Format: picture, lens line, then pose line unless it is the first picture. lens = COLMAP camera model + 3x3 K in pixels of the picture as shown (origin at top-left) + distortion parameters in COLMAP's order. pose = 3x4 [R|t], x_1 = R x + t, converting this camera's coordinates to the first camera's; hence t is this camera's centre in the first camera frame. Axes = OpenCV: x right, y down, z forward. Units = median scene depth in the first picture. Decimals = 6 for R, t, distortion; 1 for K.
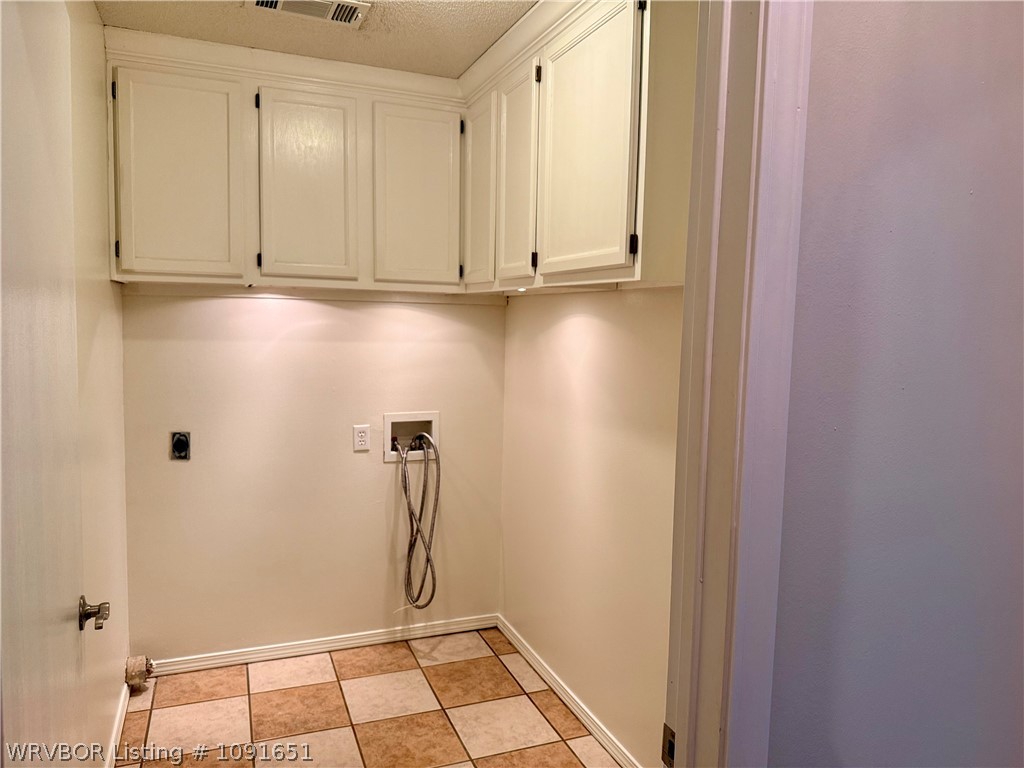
lens RADIAL K [[726.0, 0, 512.3], [0, 726.0, 380.6], [0, 0, 1]] dist [0.017611, -0.002447]
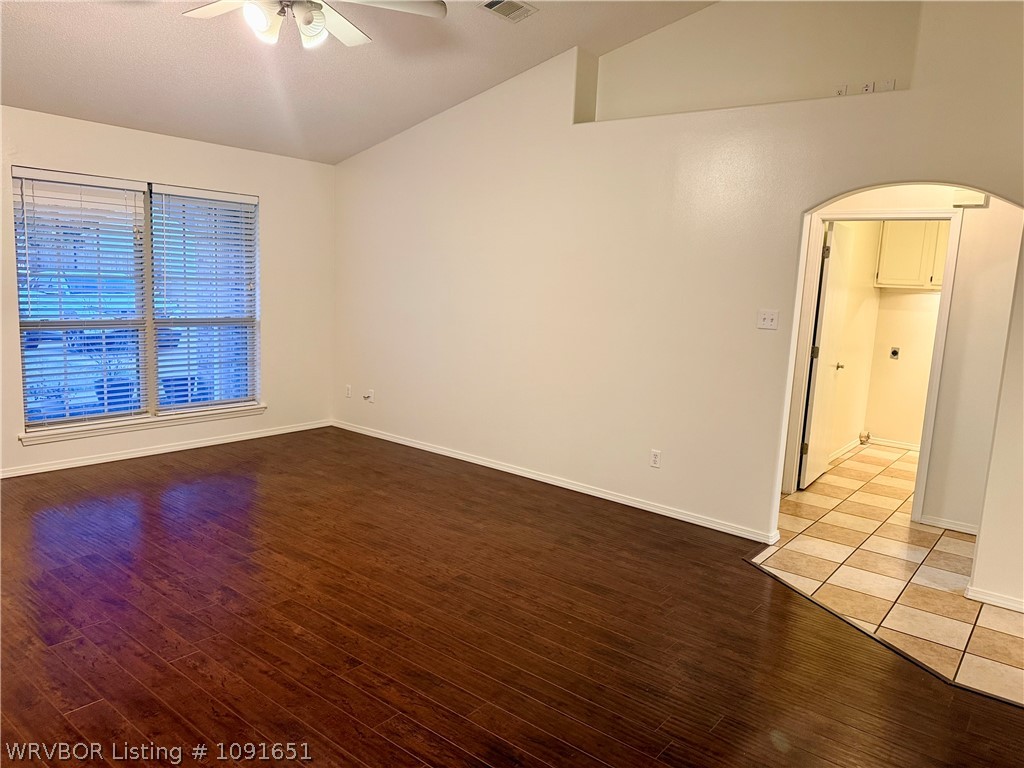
lens RADIAL K [[726.0, 0, 513.8], [0, 726.0, 382.3], [0, 0, 1]] dist [0.017611, -0.002447]
pose [[0.495449, 0.122727, -0.859924, 1.099510], [-0.108271, 0.990974, 0.079050, 0.137354], [0.861863, 0.053940, 0.504264, -1.425262]]
